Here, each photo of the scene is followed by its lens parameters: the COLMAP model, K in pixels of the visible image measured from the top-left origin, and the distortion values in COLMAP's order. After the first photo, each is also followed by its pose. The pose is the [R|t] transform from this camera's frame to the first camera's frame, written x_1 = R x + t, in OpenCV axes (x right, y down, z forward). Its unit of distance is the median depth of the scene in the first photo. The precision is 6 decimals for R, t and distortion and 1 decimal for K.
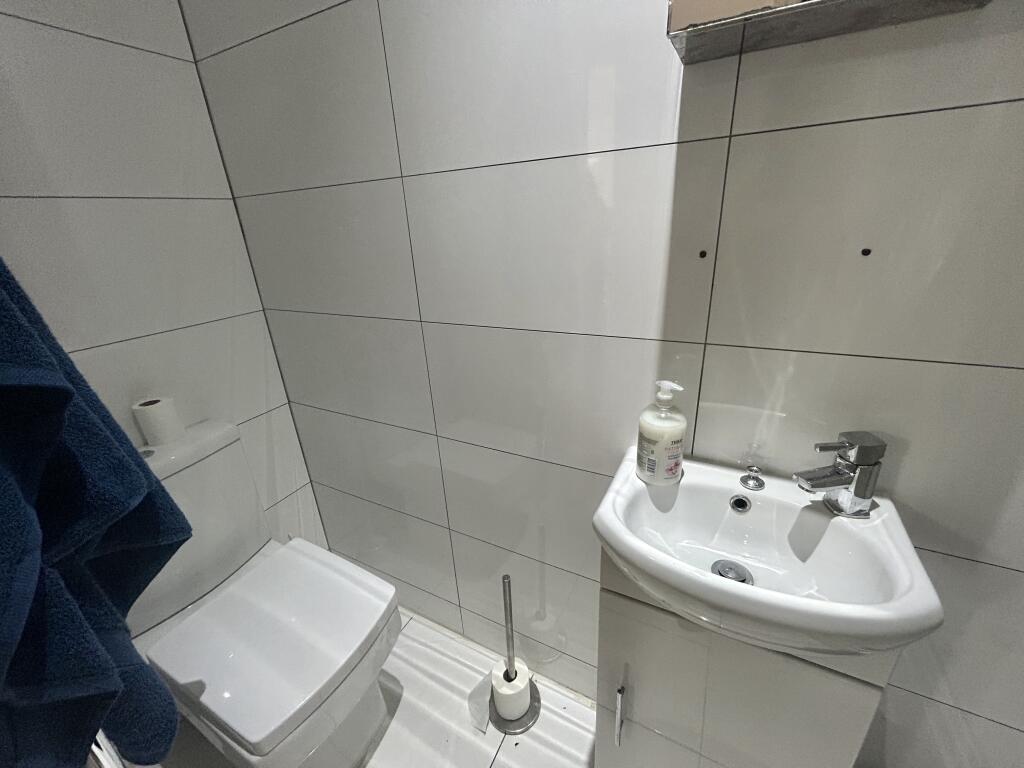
lens RADIAL K [[417.4, 0, 510.9], [0, 417.4, 382.5], [0, 0, 1]] dist [0.000813, 0.000285]
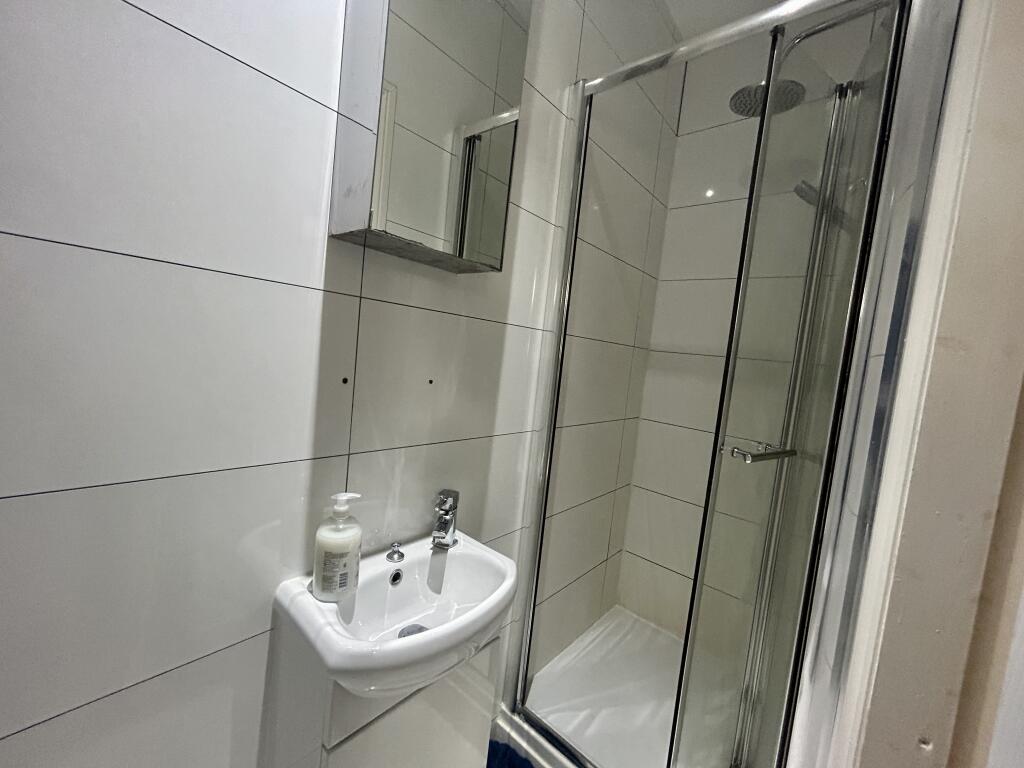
lens RADIAL K [[417.4, 0, 510.6], [0, 417.4, 382.4], [0, 0, 1]] dist [0.000813, 0.000285]
pose [[0.215448, 0.004833, 0.976503, -0.584629], [0.246861, 0.967238, -0.059252, -0.108106], [-0.944797, 0.253826, 0.207197, 0.288022]]
